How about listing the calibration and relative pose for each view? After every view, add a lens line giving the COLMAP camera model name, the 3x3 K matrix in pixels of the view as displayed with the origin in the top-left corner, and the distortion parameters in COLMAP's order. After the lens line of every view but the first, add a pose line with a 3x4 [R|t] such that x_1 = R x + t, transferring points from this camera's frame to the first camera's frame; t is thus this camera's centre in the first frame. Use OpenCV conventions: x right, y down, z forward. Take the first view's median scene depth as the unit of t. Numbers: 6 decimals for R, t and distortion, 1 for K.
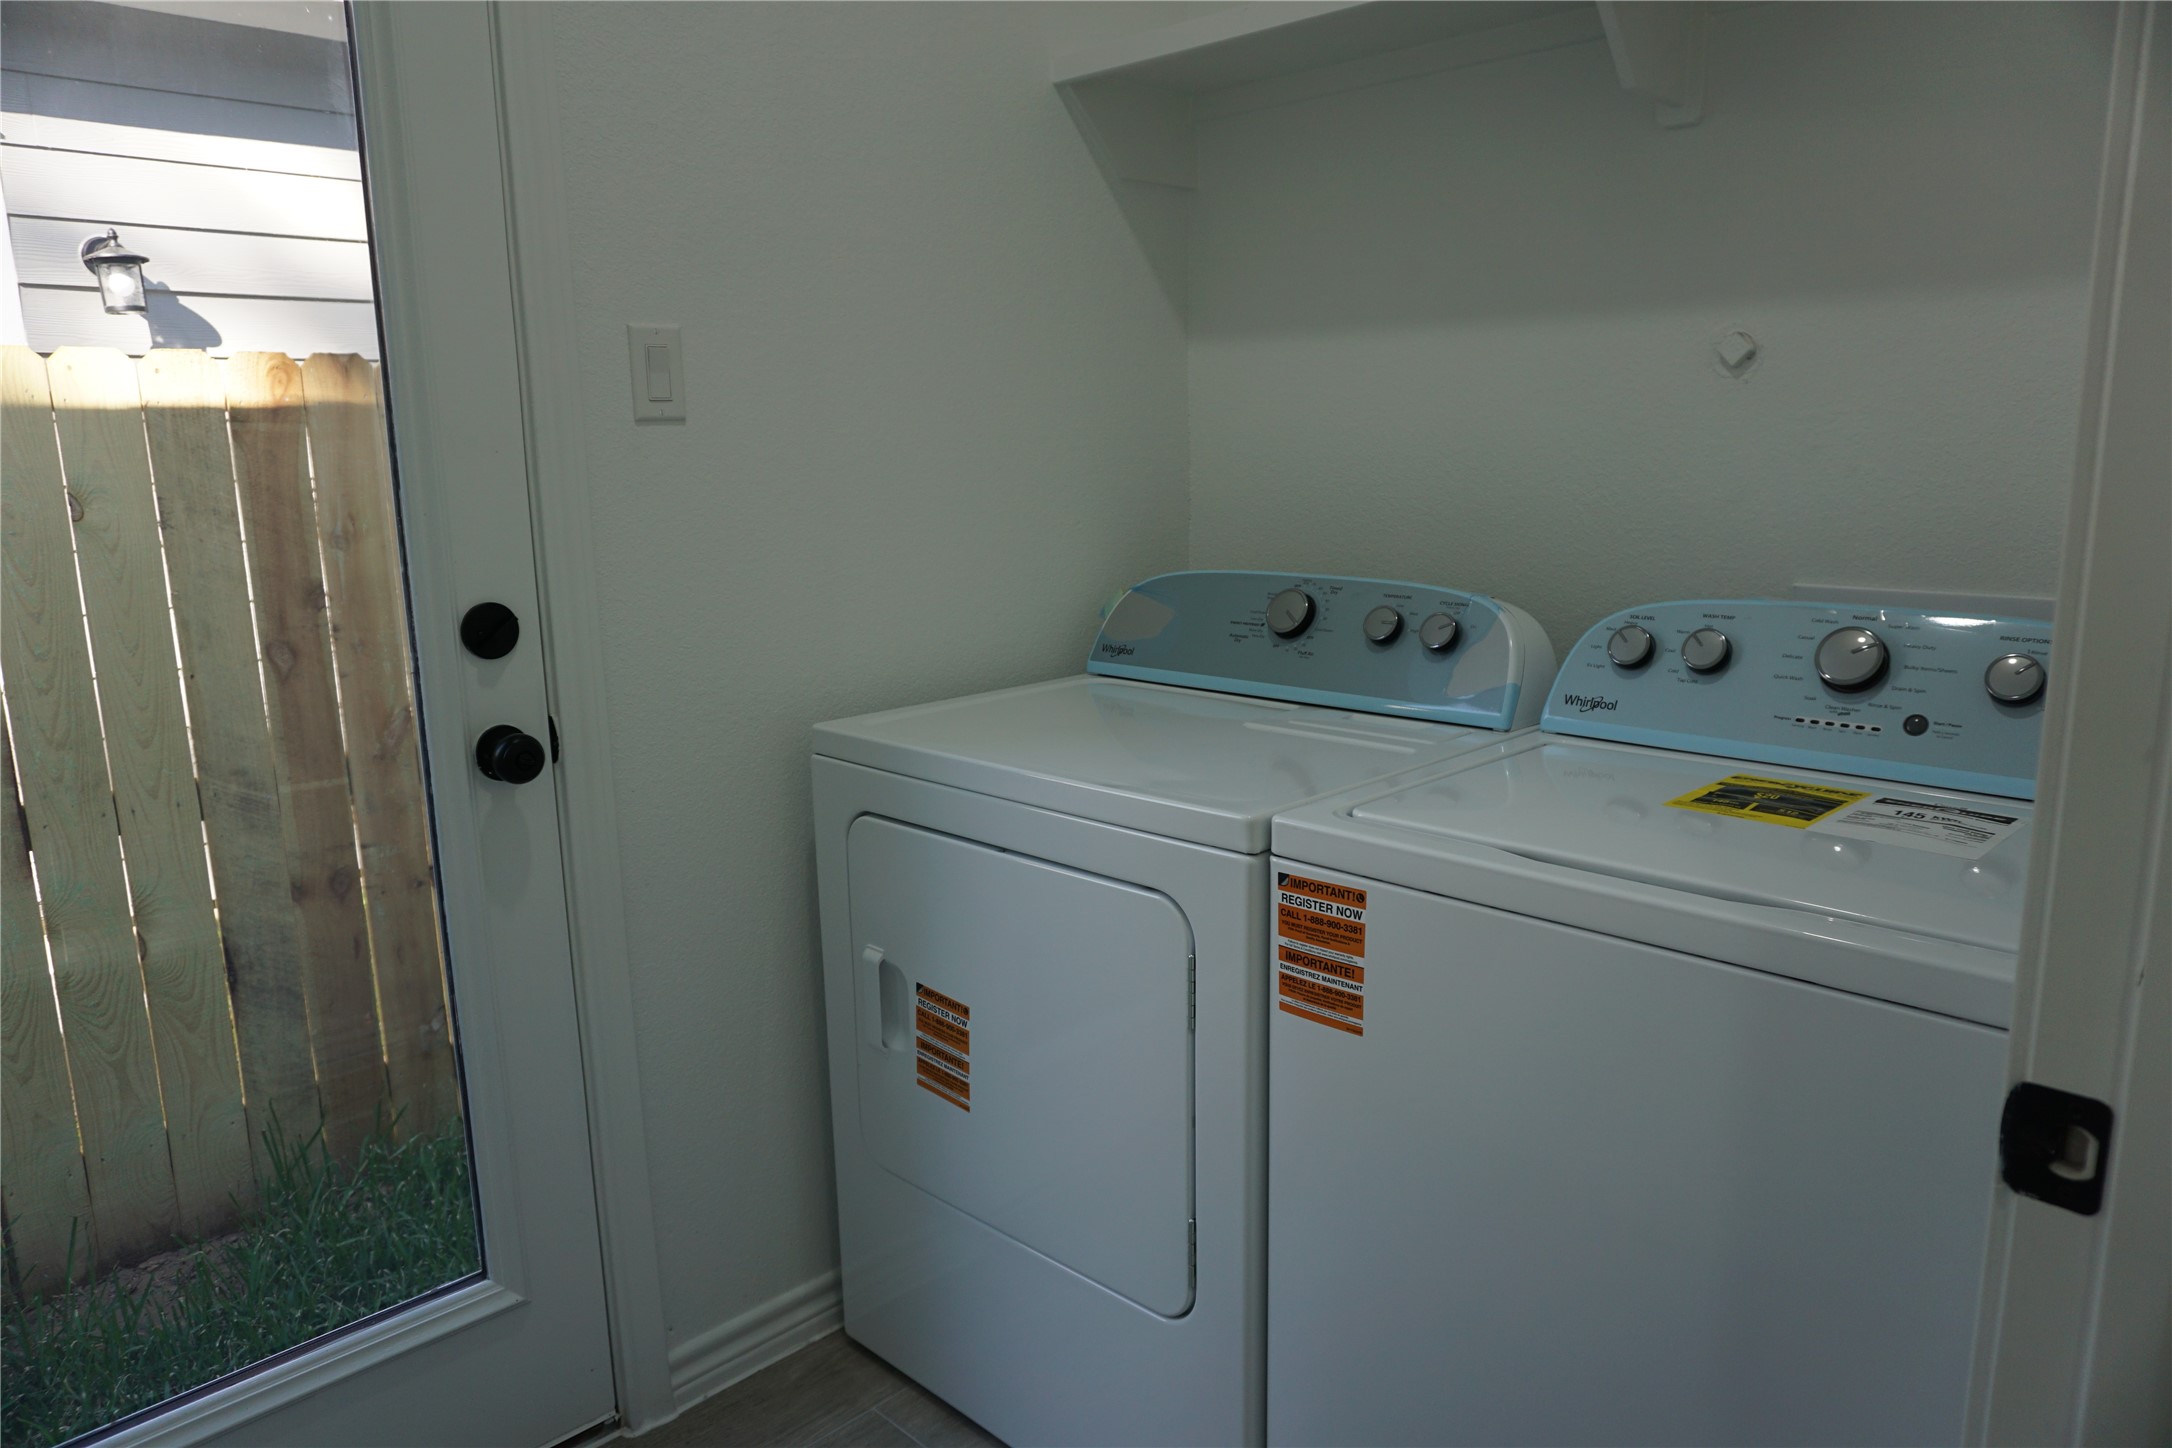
lens RADIAL K [[1459.8, 0, 1089.7], [0, 1459.8, 723.5], [0, 0, 1]] dist [-0.040442, 0.030826]
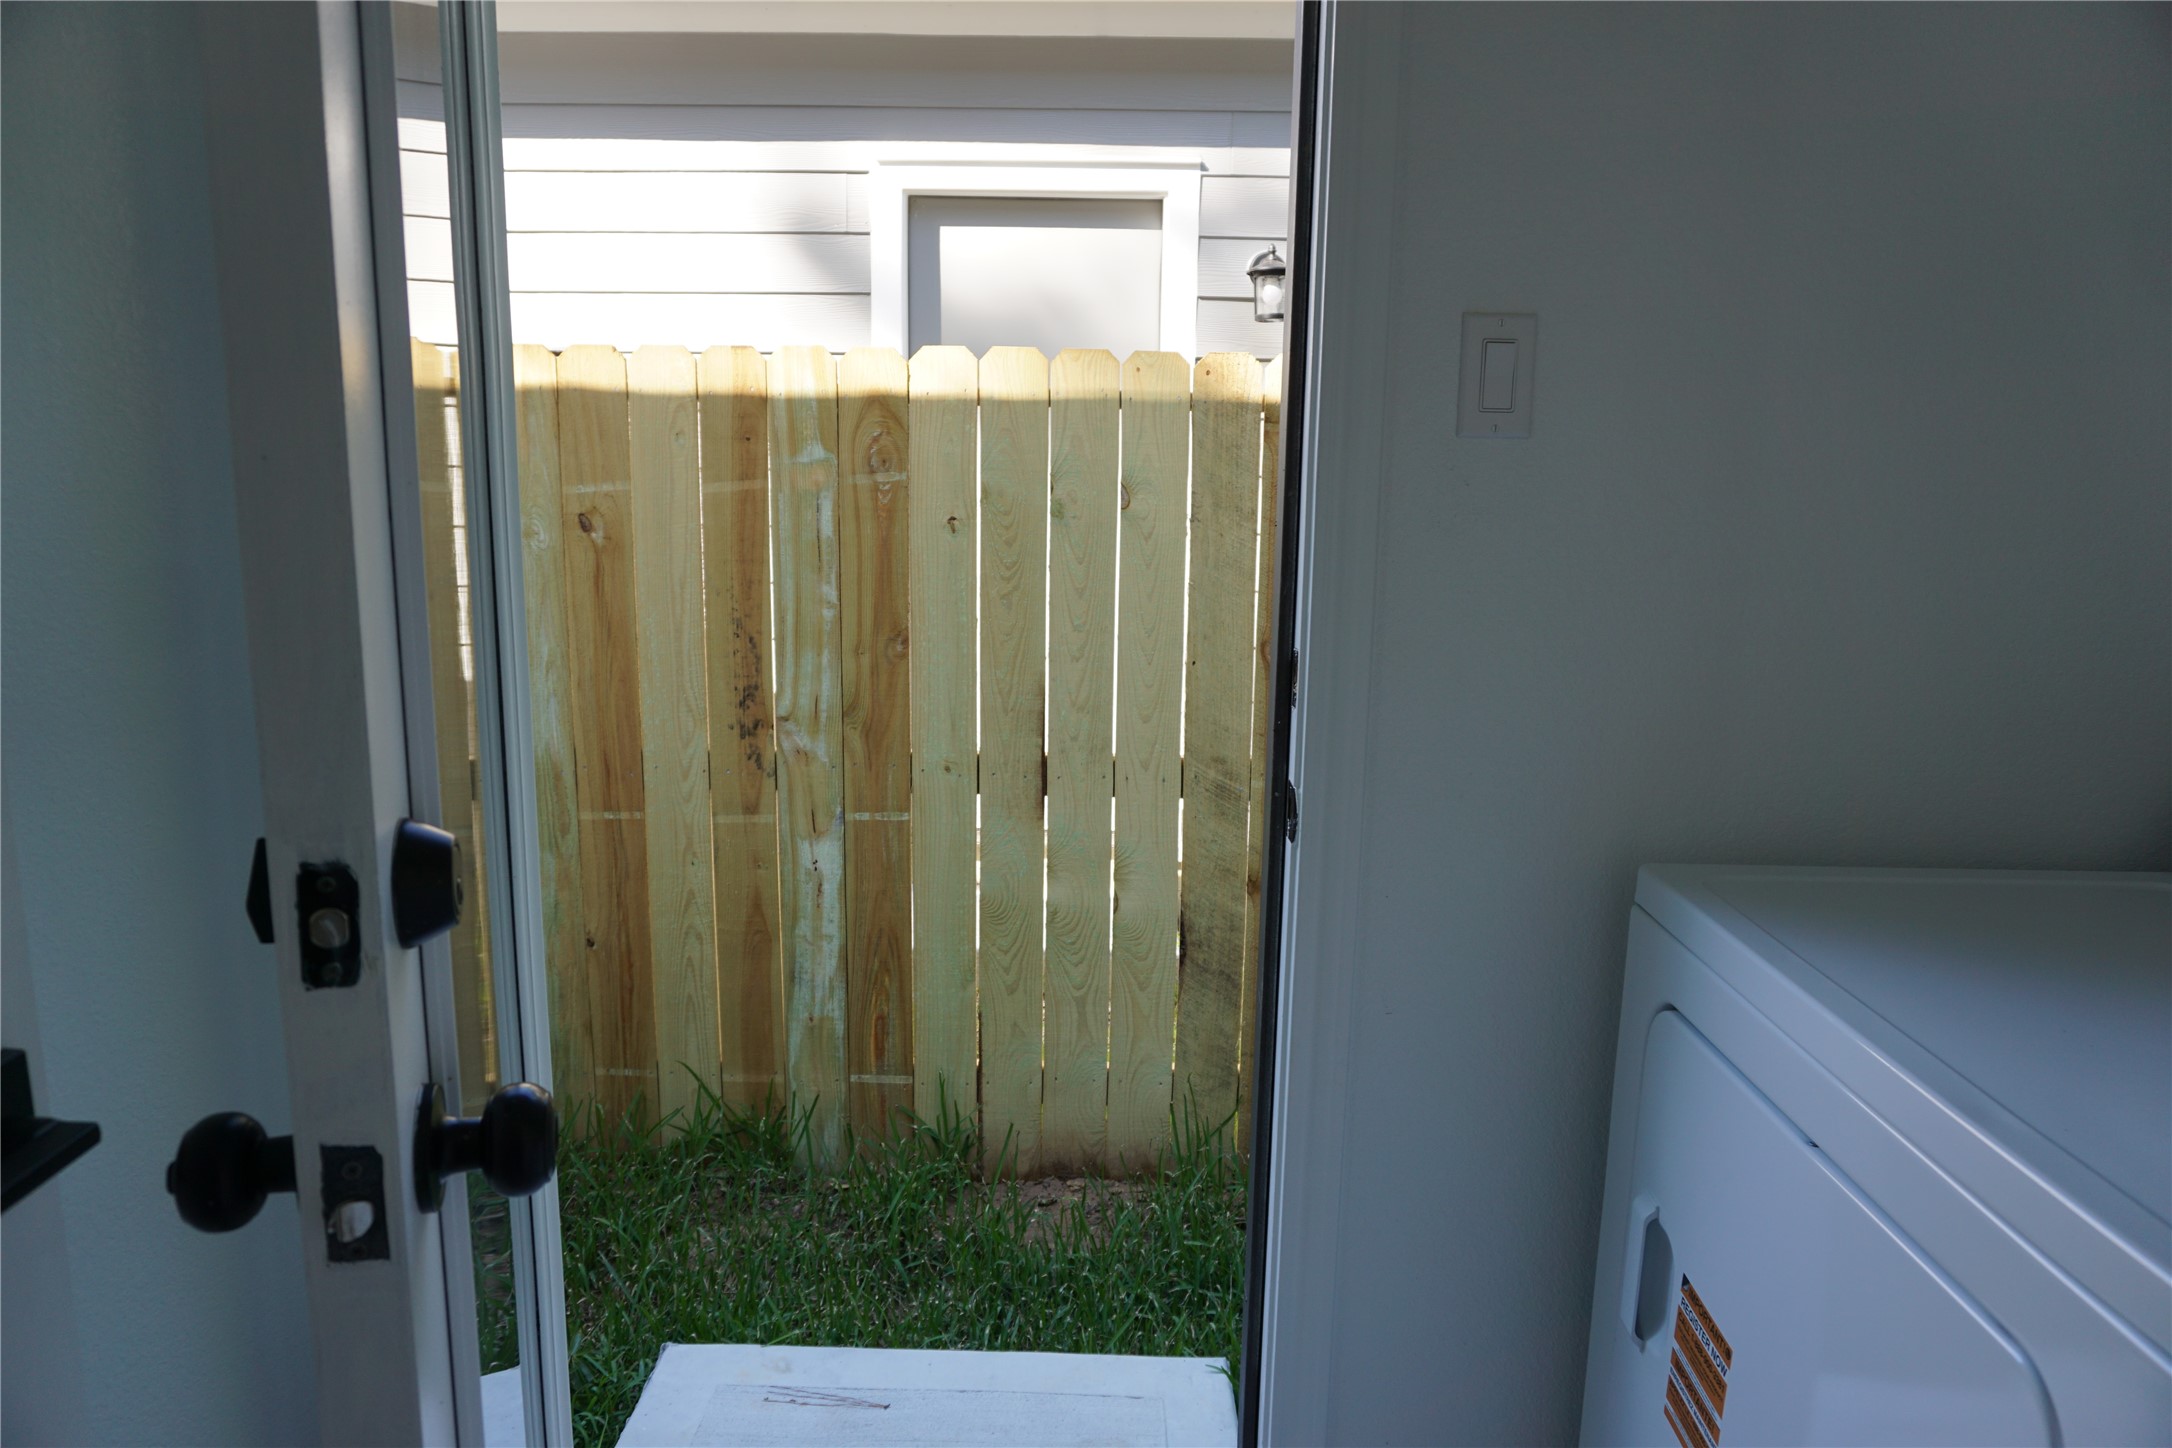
lens RADIAL K [[1459.8, 0, 1085.3], [0, 1459.8, 726.4], [0, 0, 1]] dist [-0.040442, 0.030826]
pose [[0.694343, 0.168568, -0.699623, 0.071857], [-0.171315, 0.982948, 0.066811, -0.043629], [0.698956, 0.073466, 0.711381, 0.189414]]
